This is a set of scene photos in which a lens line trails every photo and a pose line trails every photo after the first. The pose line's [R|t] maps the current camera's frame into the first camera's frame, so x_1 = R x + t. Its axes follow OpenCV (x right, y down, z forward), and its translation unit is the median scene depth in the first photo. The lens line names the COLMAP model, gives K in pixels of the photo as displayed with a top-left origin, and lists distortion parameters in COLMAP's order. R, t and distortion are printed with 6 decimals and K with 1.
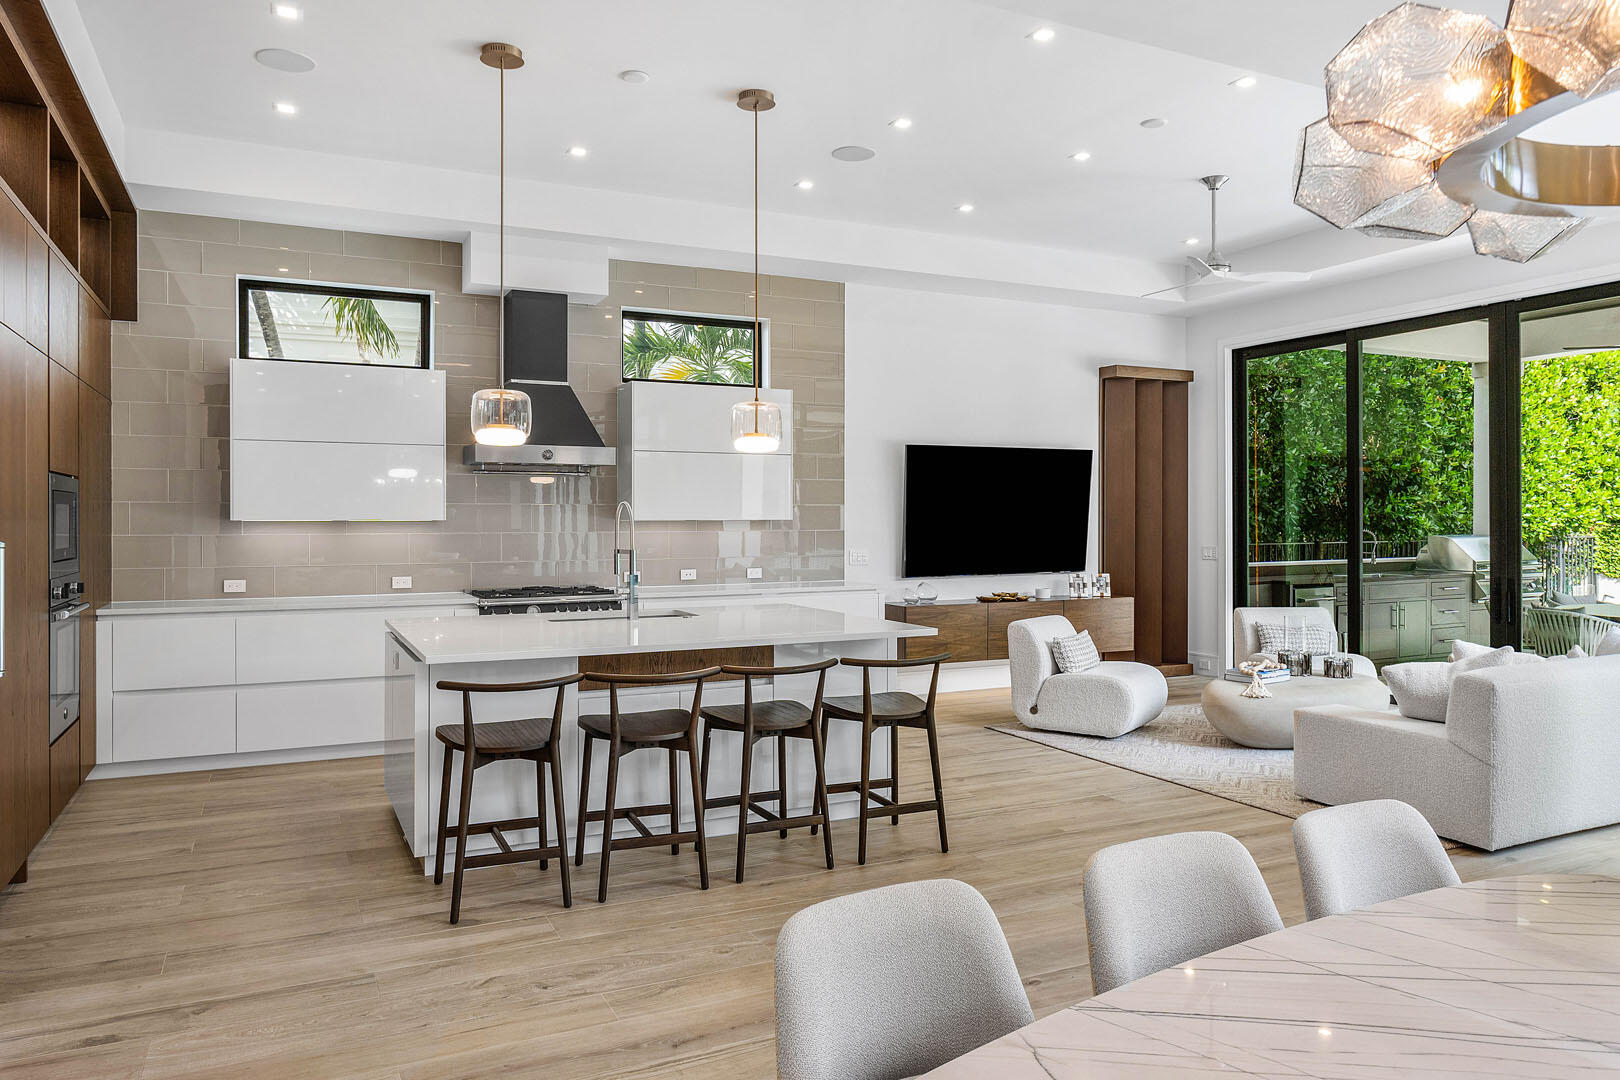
lens RADIAL K [[1103.7, 0, 795.4], [0, 1103.7, 510.4], [0, 0, 1]] dist [-0.003097, -0.000459]
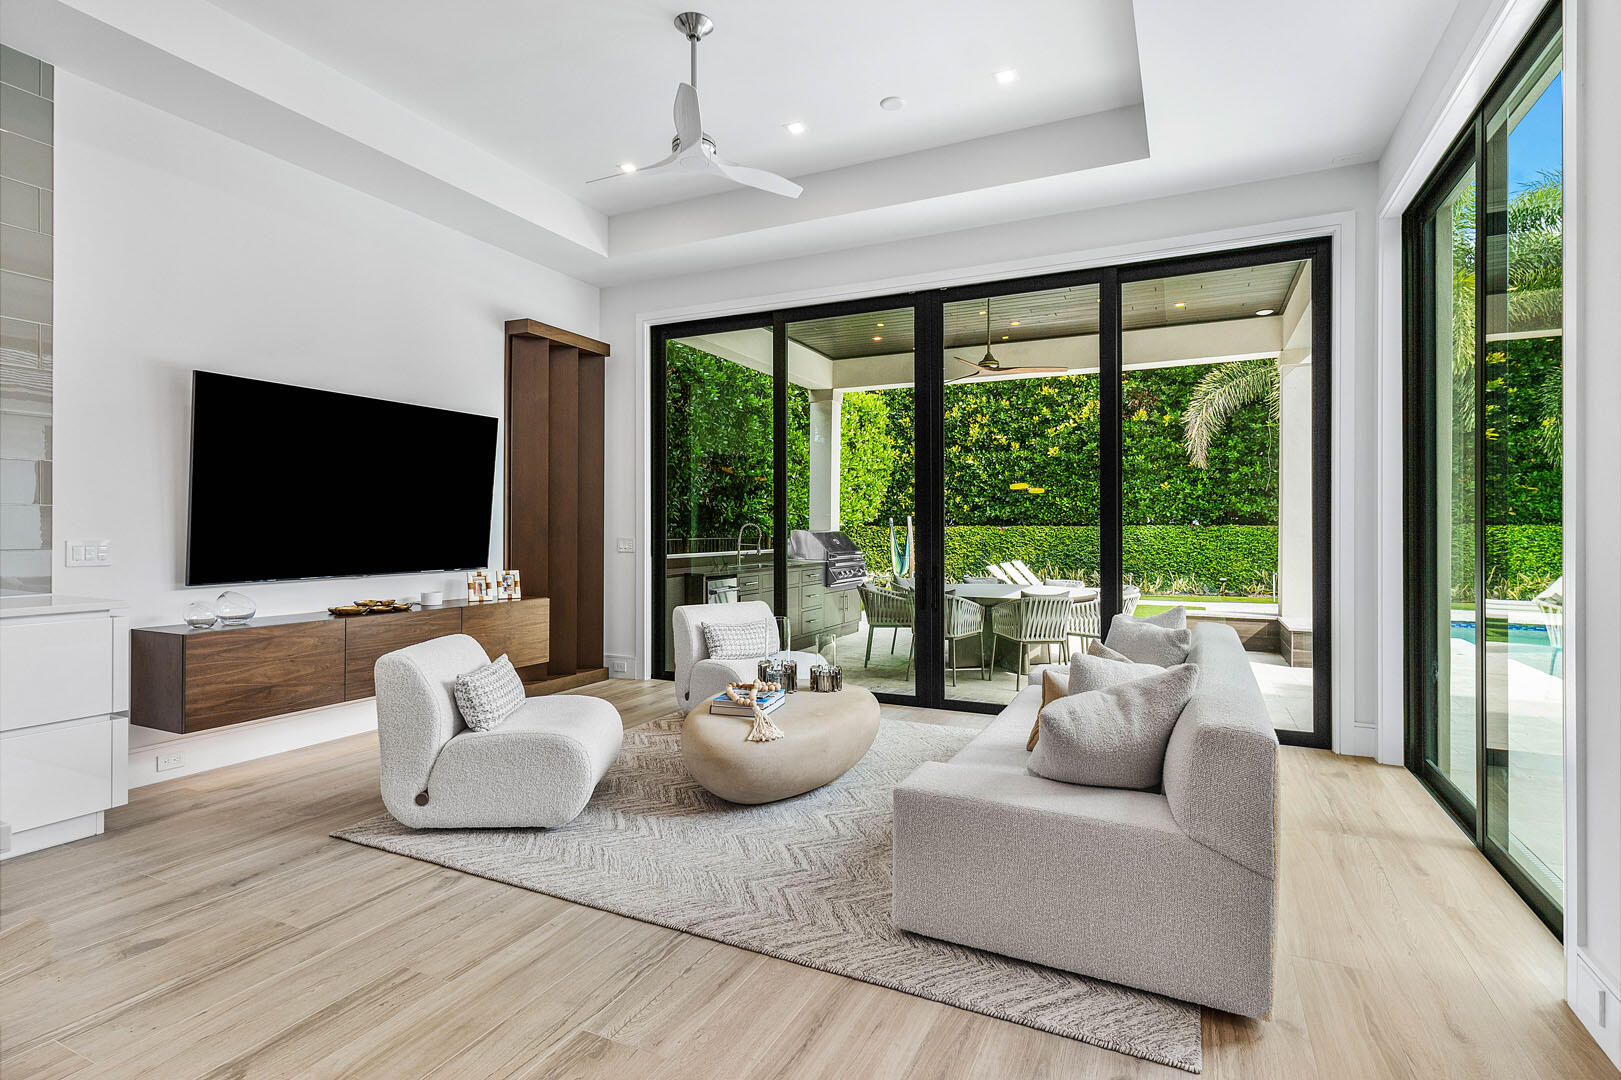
lens RADIAL K [[799.4, 0, 810.5], [0, 799.4, 540.0], [0, 0, 1]] dist [0.002027, -0.001157]
pose [[0.780290, -0.001624, 0.625416, 0.095497], [-0.012233, 0.999766, 0.017858, 0.025019], [-0.625298, -0.021585, 0.780087, 0.465434]]
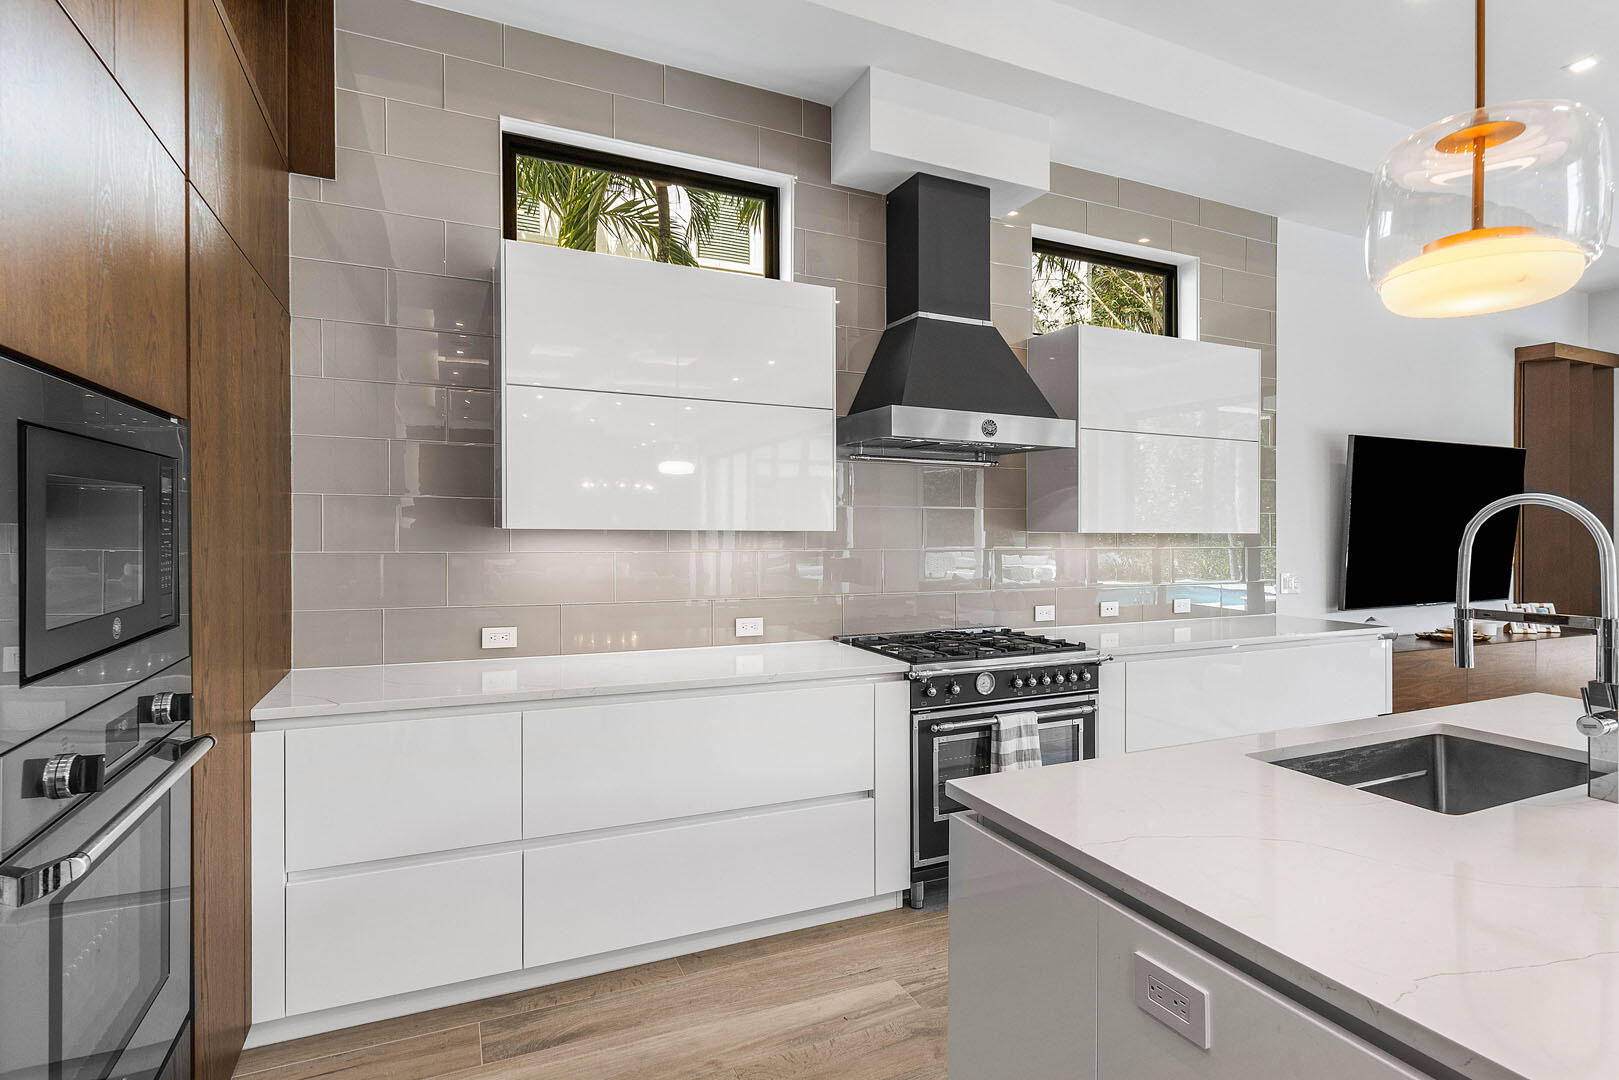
lens RADIAL K [[798.4, 0, 809.5], [0, 798.4, 540.0], [0, 0, 1]] dist [0.002027, -0.001157]
pose [[0.999735, 0.010890, -0.020293, -0.276837], [-0.010320, 0.999556, 0.027954, 0.001155], [0.020589, -0.027737, 0.999403, 0.476123]]
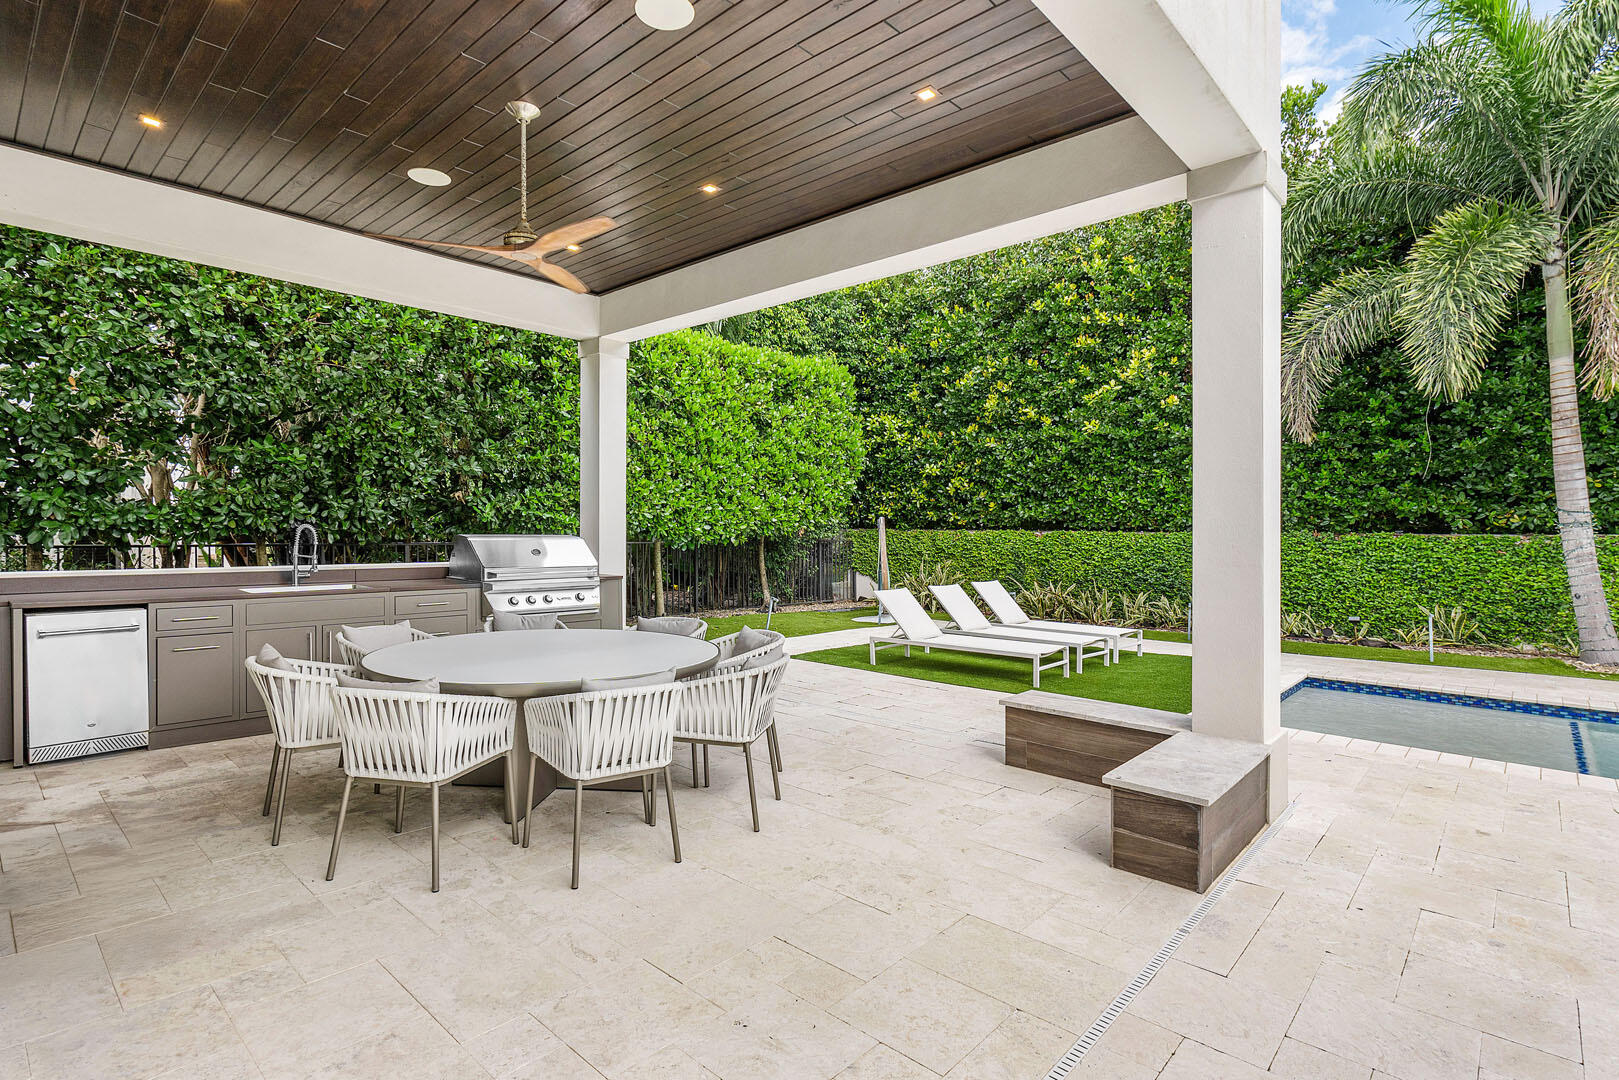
lens RADIAL K [[796.6, 0, 785.1], [0, 796.6, 516.8], [0, 0, 1]] dist [0.001385, -0.000220]
pose [[0.931505, 0.019058, 0.363228, 0.804692], [-0.018100, 0.999818, -0.006042, 0.010281], [-0.363277, -0.000946, 0.931681, 0.534262]]
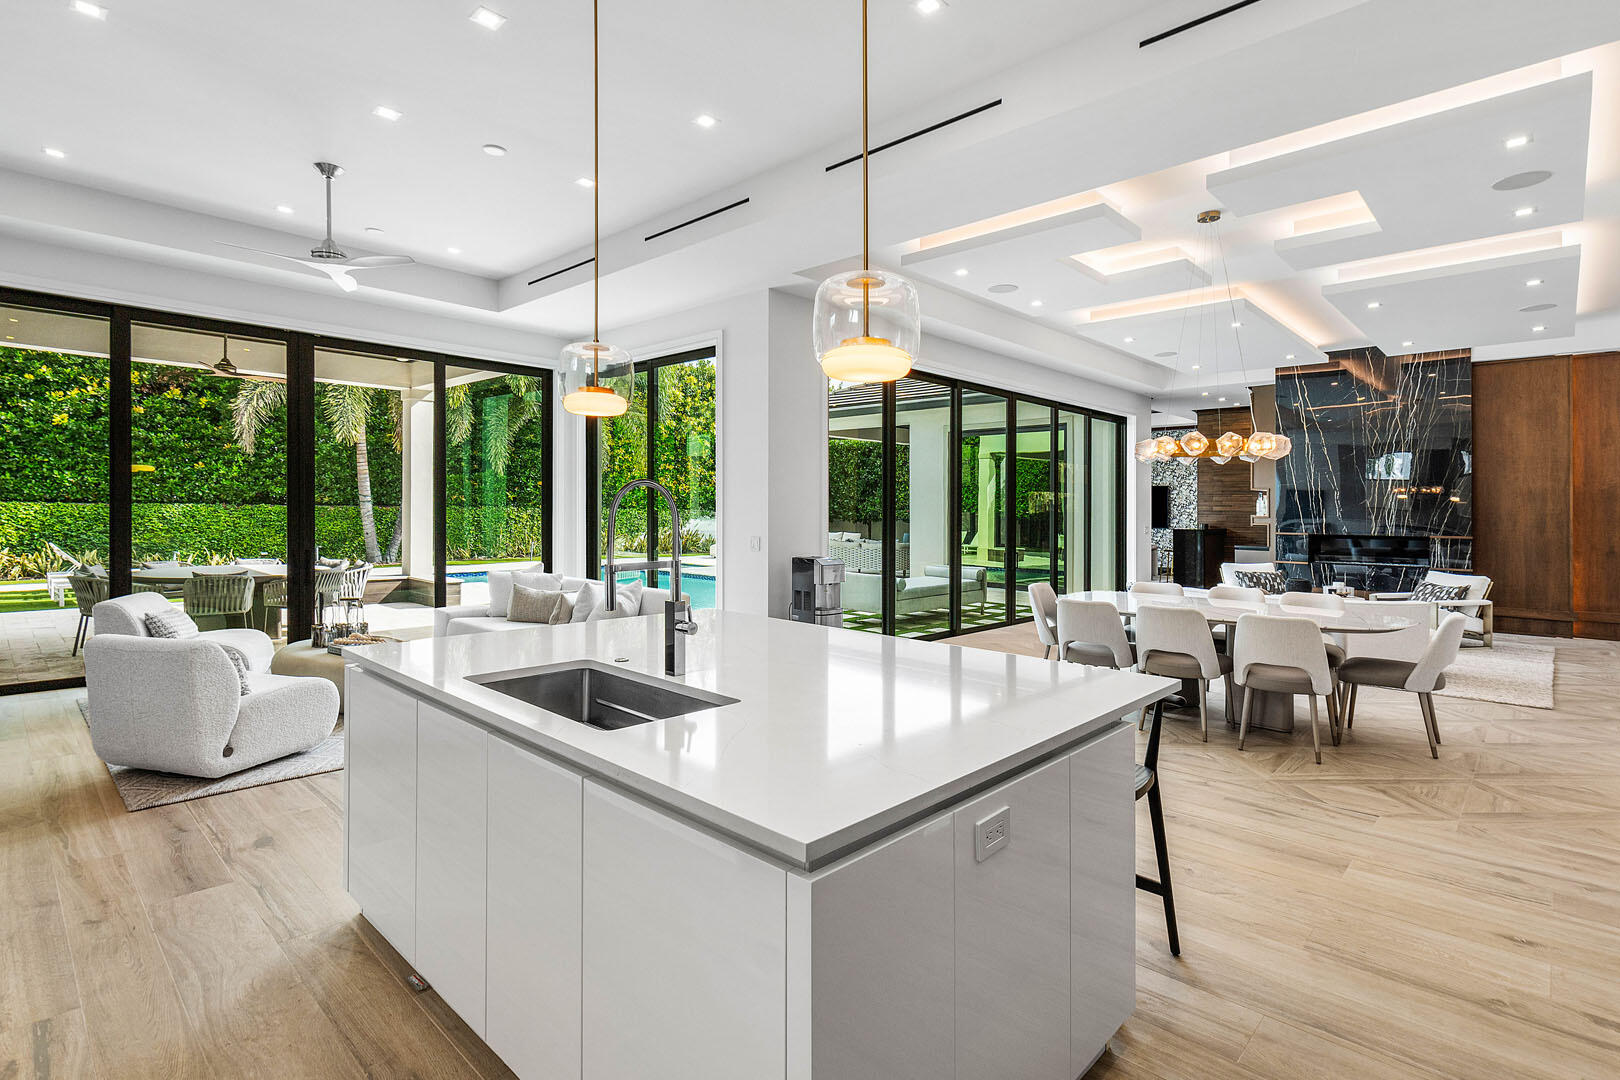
lens RADIAL K [[787.1, 0, 808.7], [0, 787.1, 501.6], [0, 0, 1]] dist [-0.000446, -0.000751]
pose [[-0.360145, 0.008803, 0.932855, -0.389479], [-0.022653, 0.999578, -0.018178, 0.008738], [-0.932621, -0.027679, -0.359794, 0.732496]]
